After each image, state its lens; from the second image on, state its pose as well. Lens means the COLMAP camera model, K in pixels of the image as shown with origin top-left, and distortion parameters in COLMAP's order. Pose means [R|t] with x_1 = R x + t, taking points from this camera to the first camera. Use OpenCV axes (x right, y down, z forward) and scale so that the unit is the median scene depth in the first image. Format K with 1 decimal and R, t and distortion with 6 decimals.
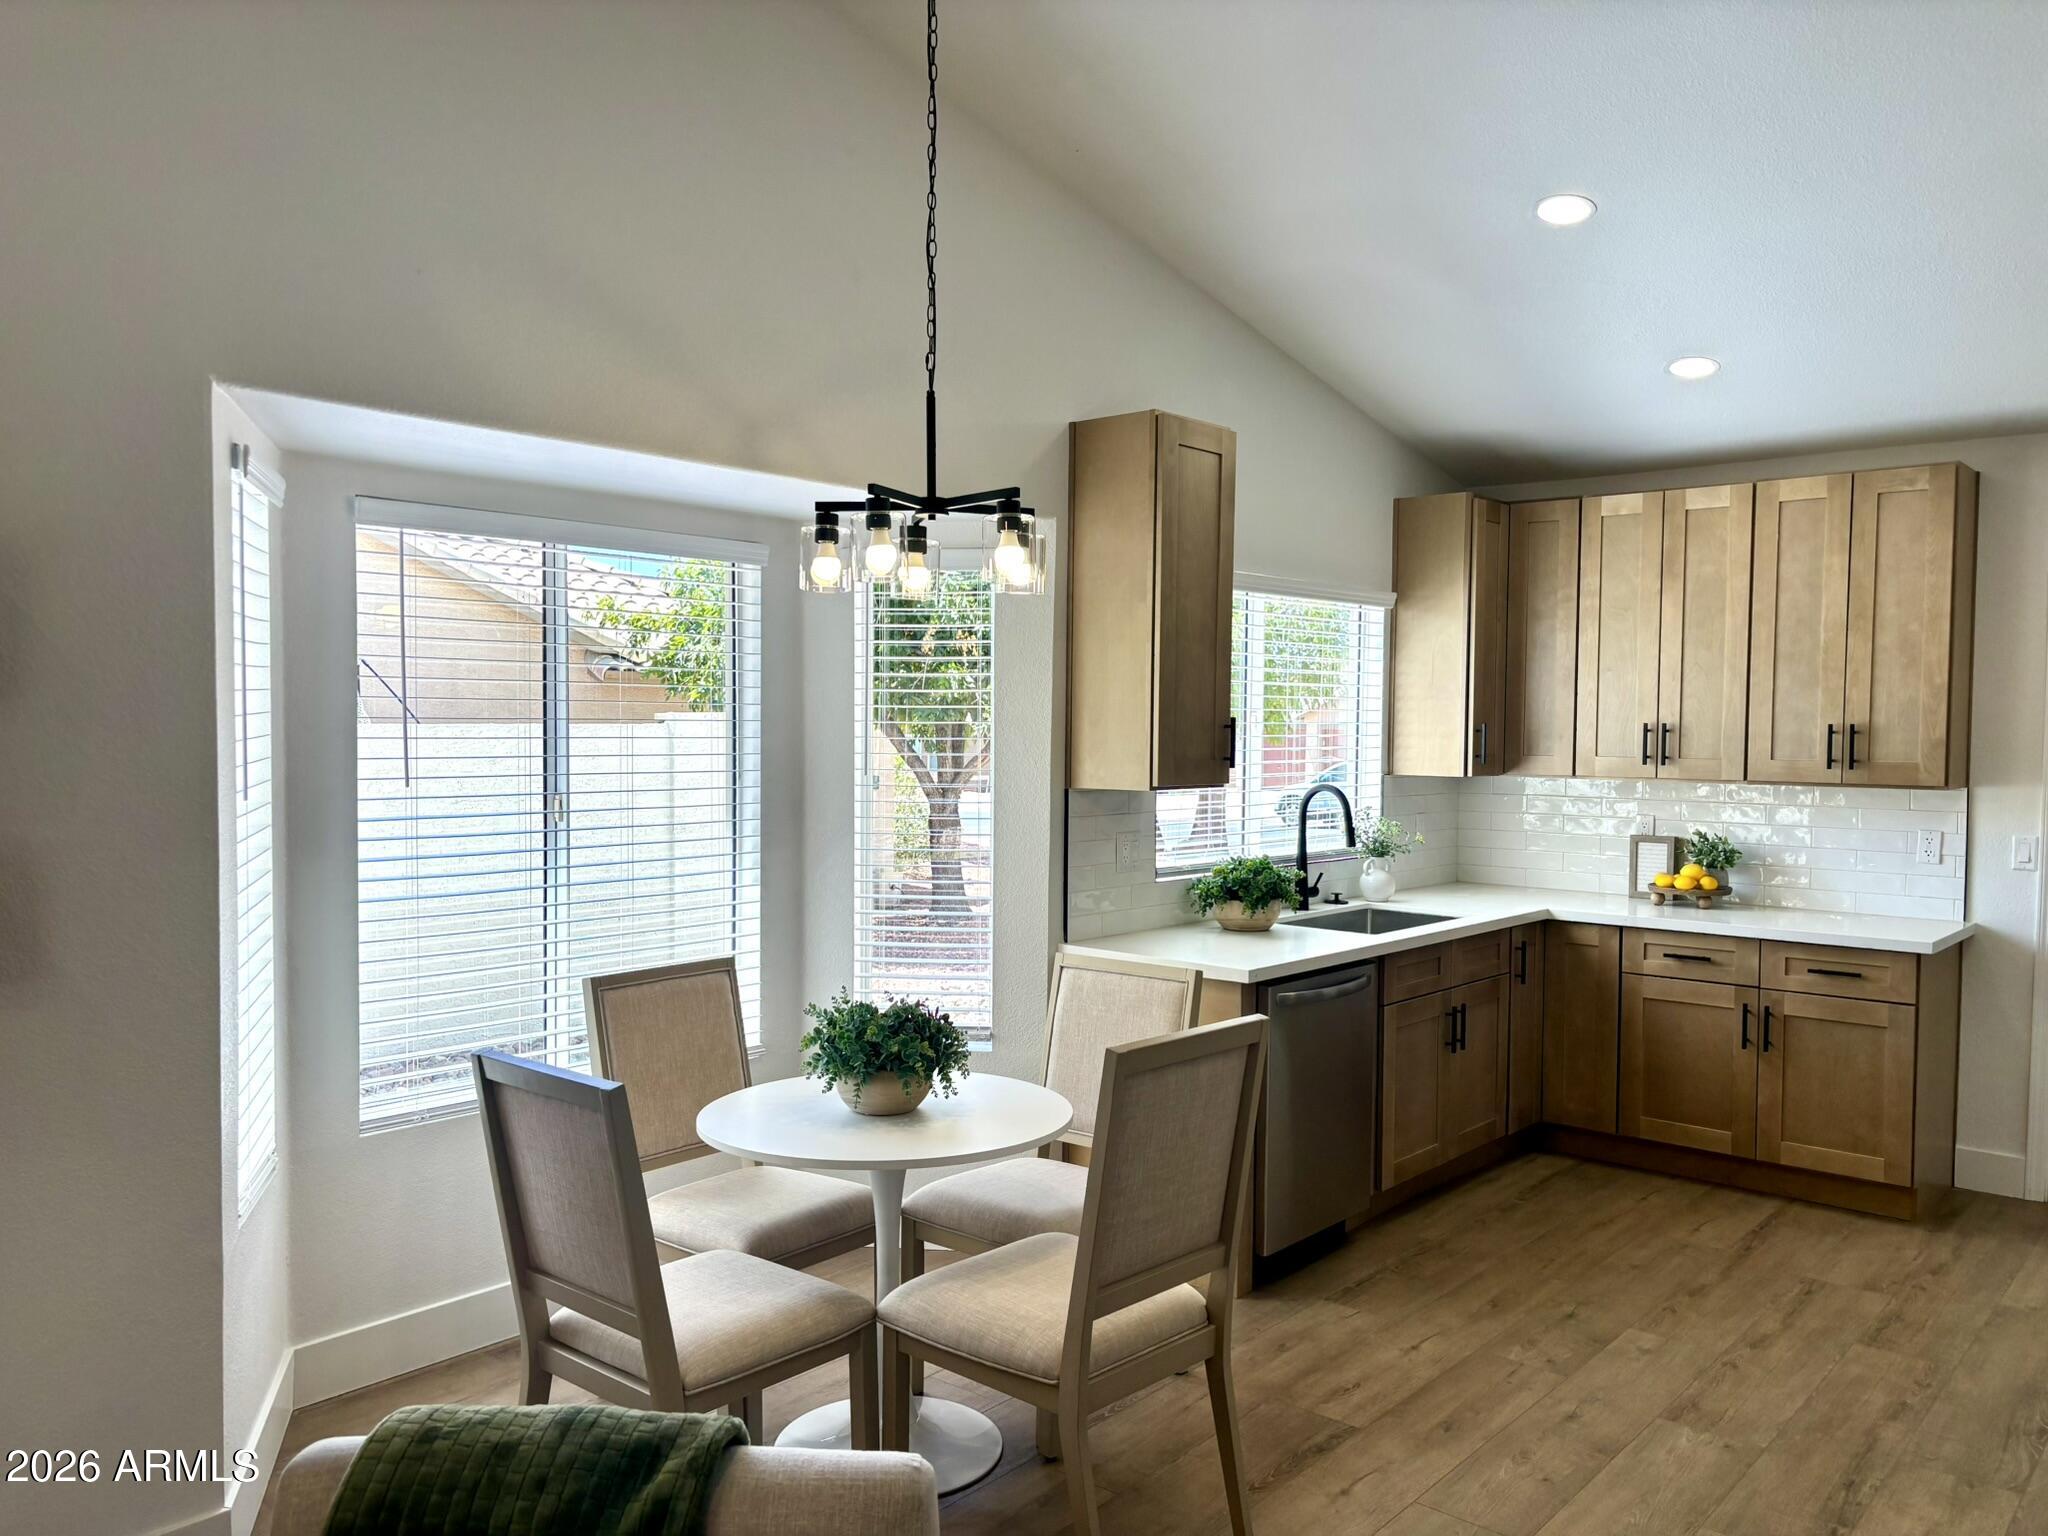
lens RADIAL K [[1575.4, 0, 1022.1], [0, 1575.4, 782.3], [0, 0, 1]] dist [0.039588, -0.006210]
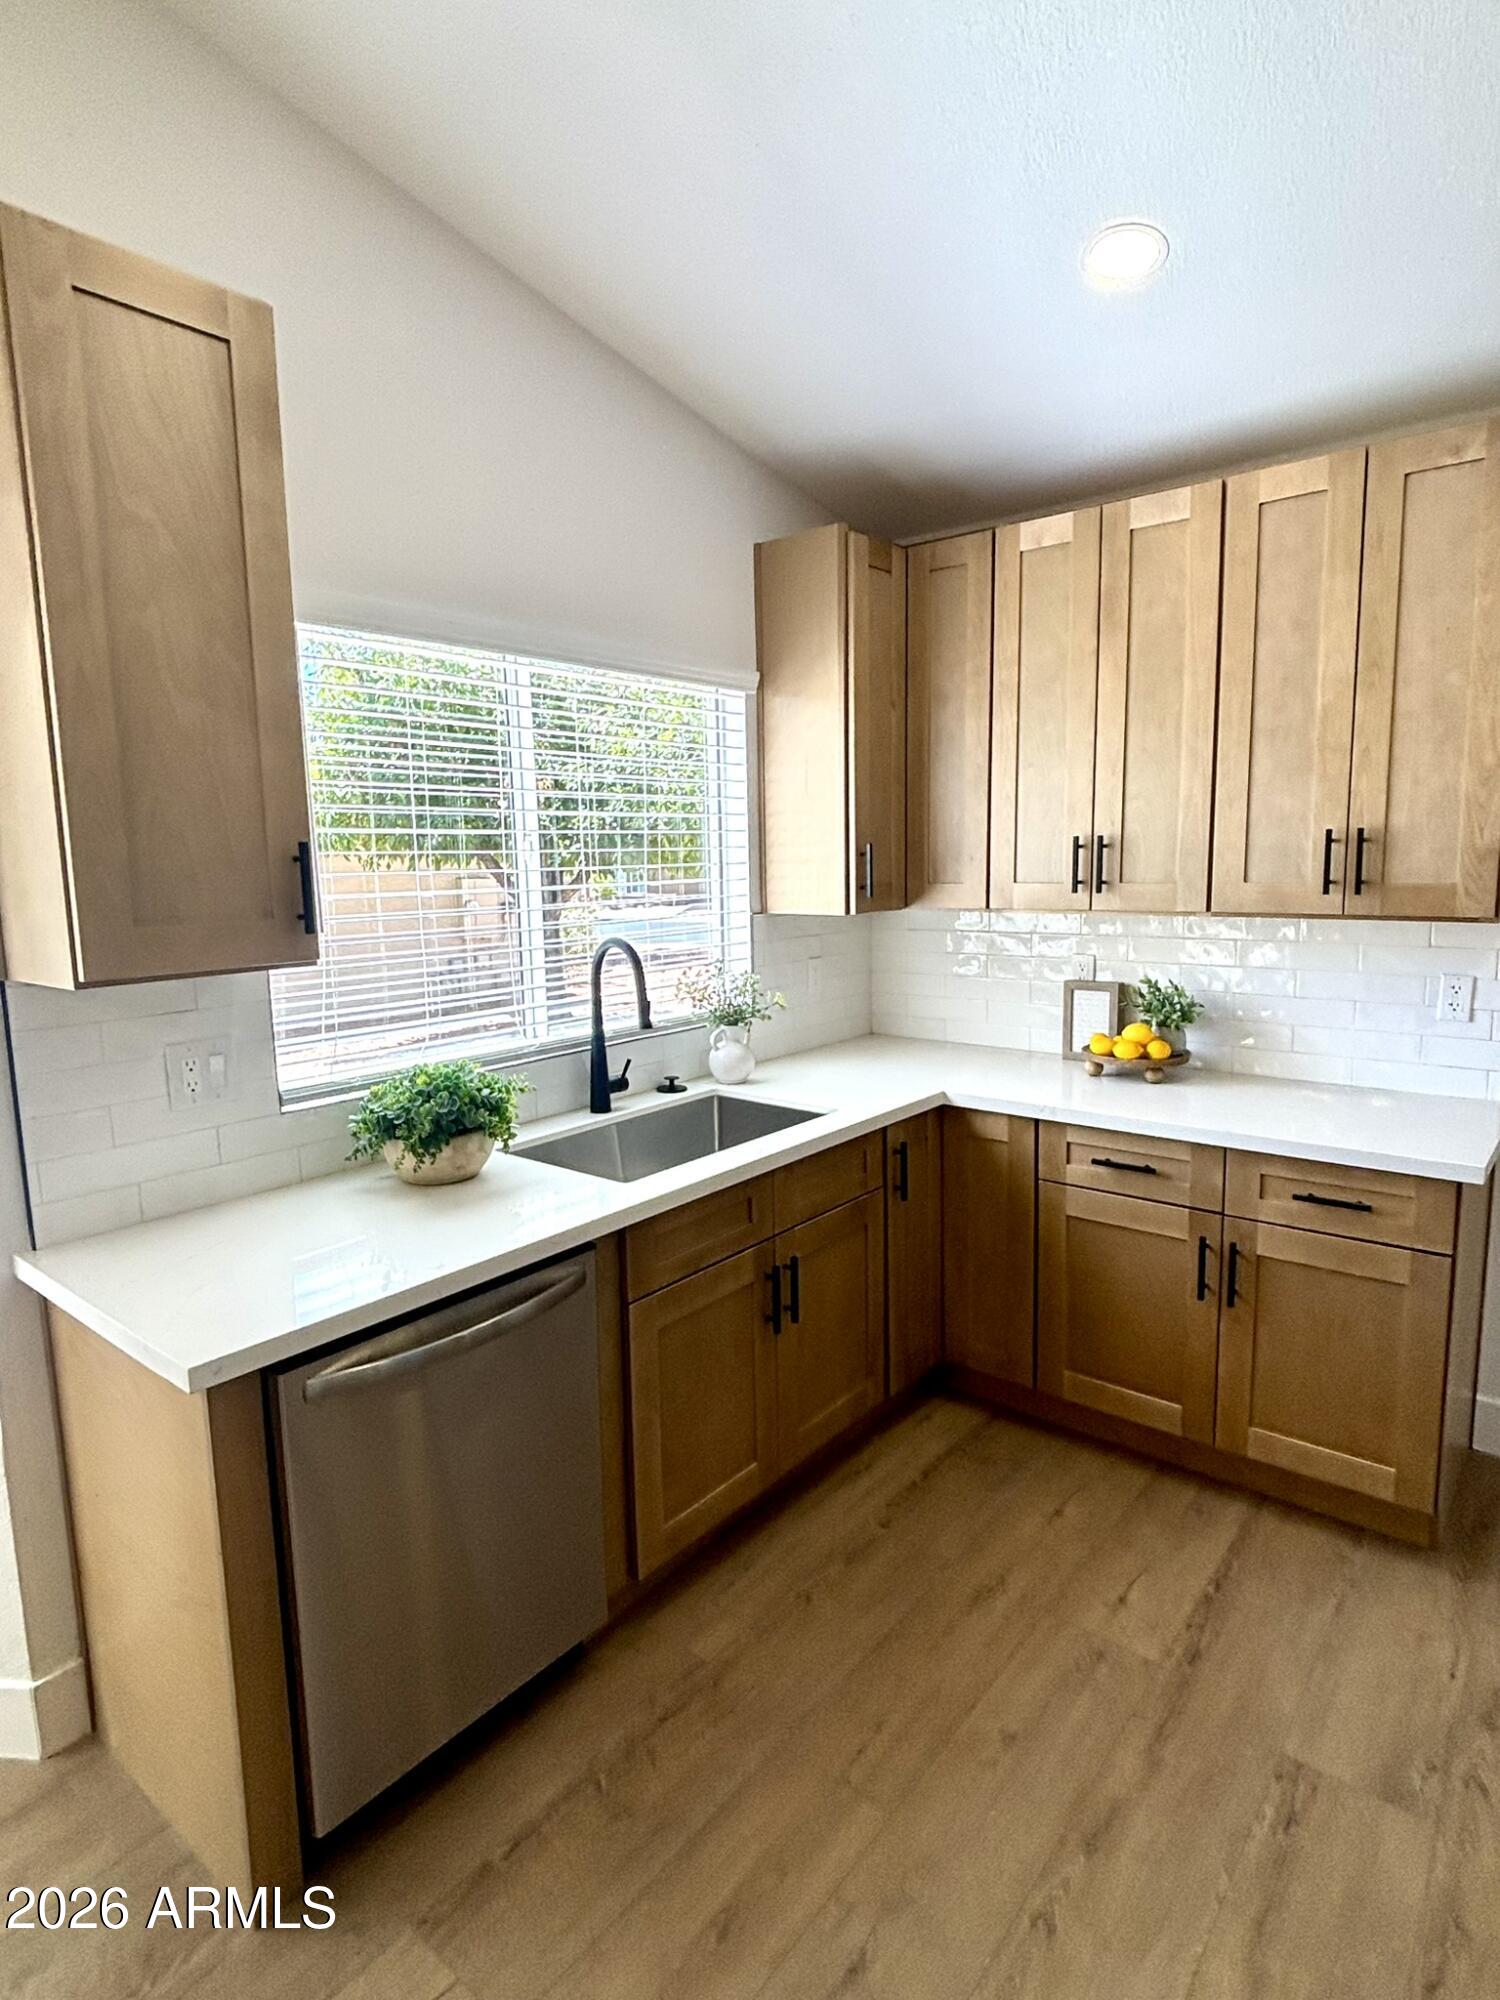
lens RADIAL K [[1096.3, 0, 750.4], [0, 1096.3, 1002.9], [0, 0, 1]] dist [0.002681, -0.000586]
pose [[0.999288, -0.032642, 0.018928, 0.244704], [0.030622, 0.994650, 0.098658, -0.016085], [-0.022047, -0.098008, 0.994941, 0.520937]]
